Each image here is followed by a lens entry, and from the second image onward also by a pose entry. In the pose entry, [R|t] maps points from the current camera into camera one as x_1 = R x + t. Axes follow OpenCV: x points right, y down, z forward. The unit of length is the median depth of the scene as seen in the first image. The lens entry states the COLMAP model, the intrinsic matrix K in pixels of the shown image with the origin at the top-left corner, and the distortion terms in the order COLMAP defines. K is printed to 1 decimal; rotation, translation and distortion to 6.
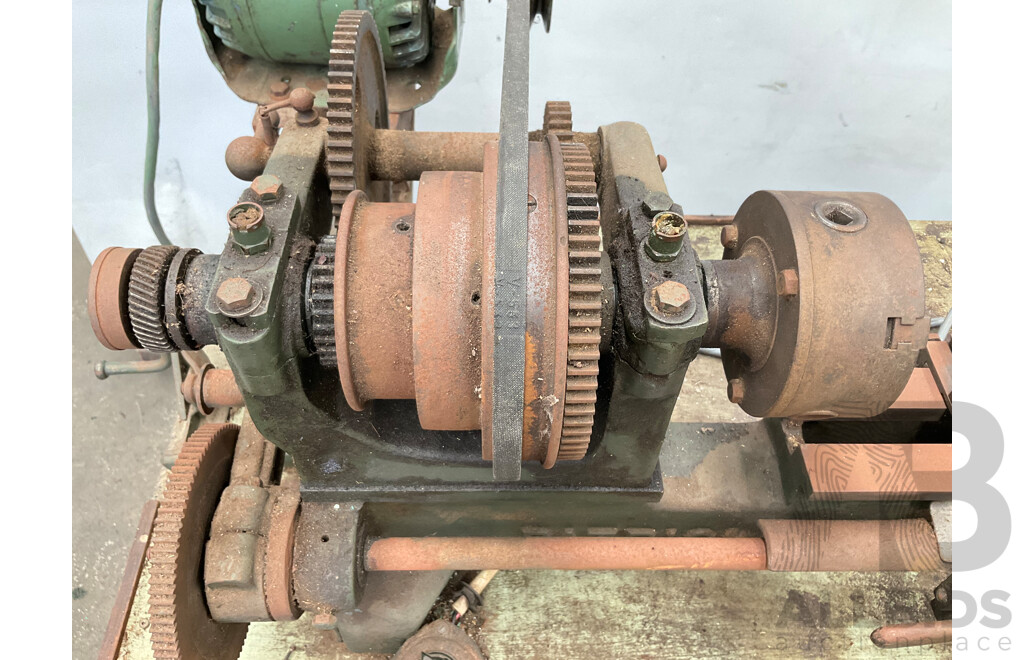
lens RADIAL K [[736.2, 0, 514.8], [0, 736.2, 331.6], [0, 0, 1]] dist [0.002318, -0.034403]
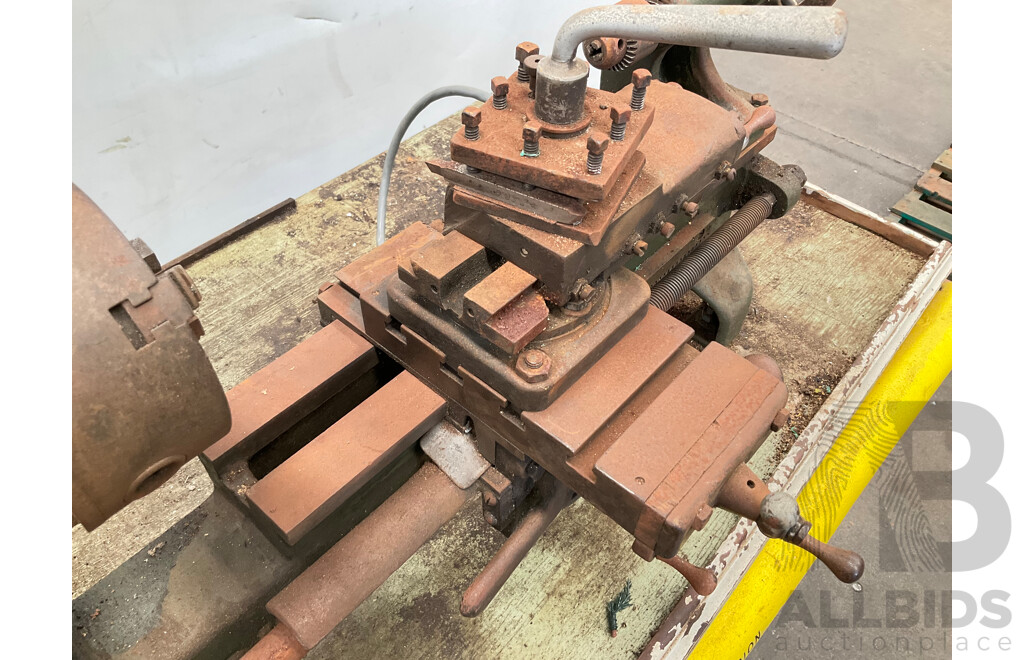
lens RADIAL K [[736.2, 0, 512.4], [0, 736.2, 330.1], [0, 0, 1]] dist [0.002318, -0.034403]
pose [[0.663129, -0.547781, 0.510094, 0.201235], [0.581601, 0.806067, 0.109531, 0.069158], [-0.471169, 0.224038, 0.853116, 0.129219]]
